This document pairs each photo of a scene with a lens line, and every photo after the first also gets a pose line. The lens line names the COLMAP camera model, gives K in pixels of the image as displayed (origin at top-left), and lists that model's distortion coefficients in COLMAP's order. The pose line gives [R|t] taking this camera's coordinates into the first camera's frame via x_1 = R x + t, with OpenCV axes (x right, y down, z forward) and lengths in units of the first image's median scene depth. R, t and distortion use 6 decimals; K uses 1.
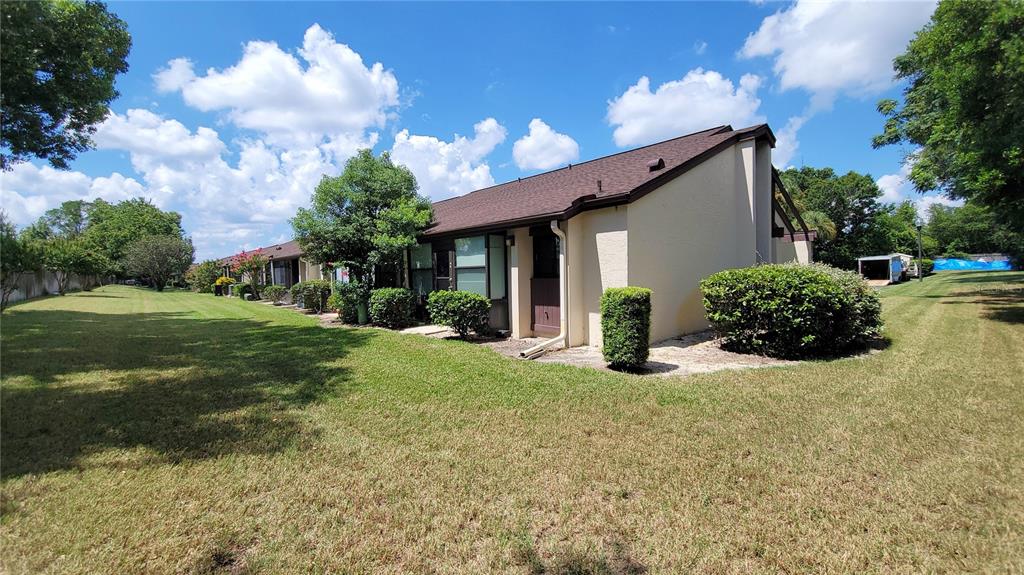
lens RADIAL K [[420.0, 0, 531.1], [0, 420.0, 283.7], [0, 0, 1]] dist [0.009589, -0.003140]
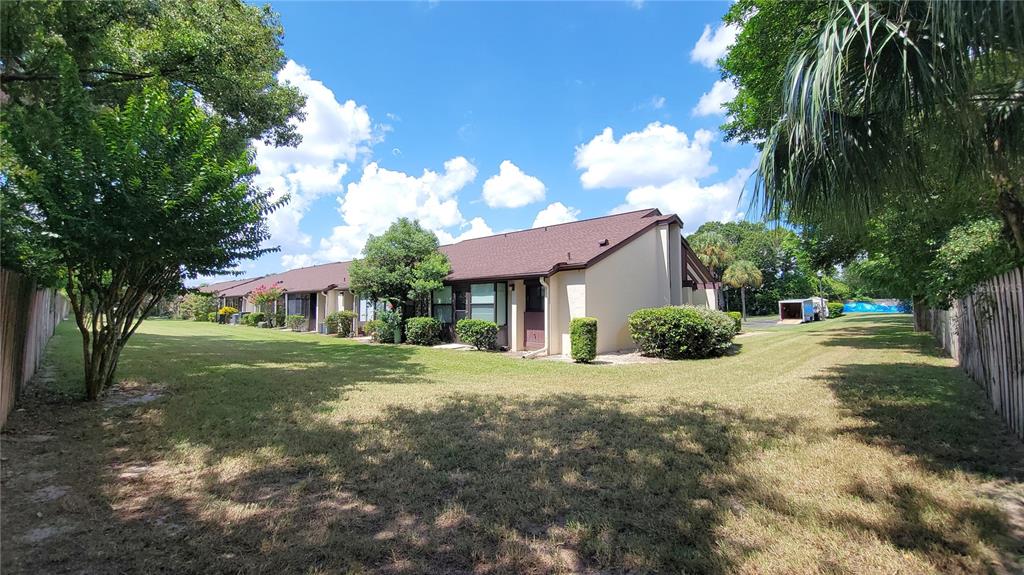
lens RADIAL K [[420.0, 0, 531.1], [0, 420.0, 283.7], [0, 0, 1]] dist [0.009589, -0.003140]
pose [[0.996600, 0.022597, 0.079235, -0.083637], [-0.015864, 0.996289, -0.084598, 0.011461], [-0.080852, 0.083053, 0.993260, -0.449339]]
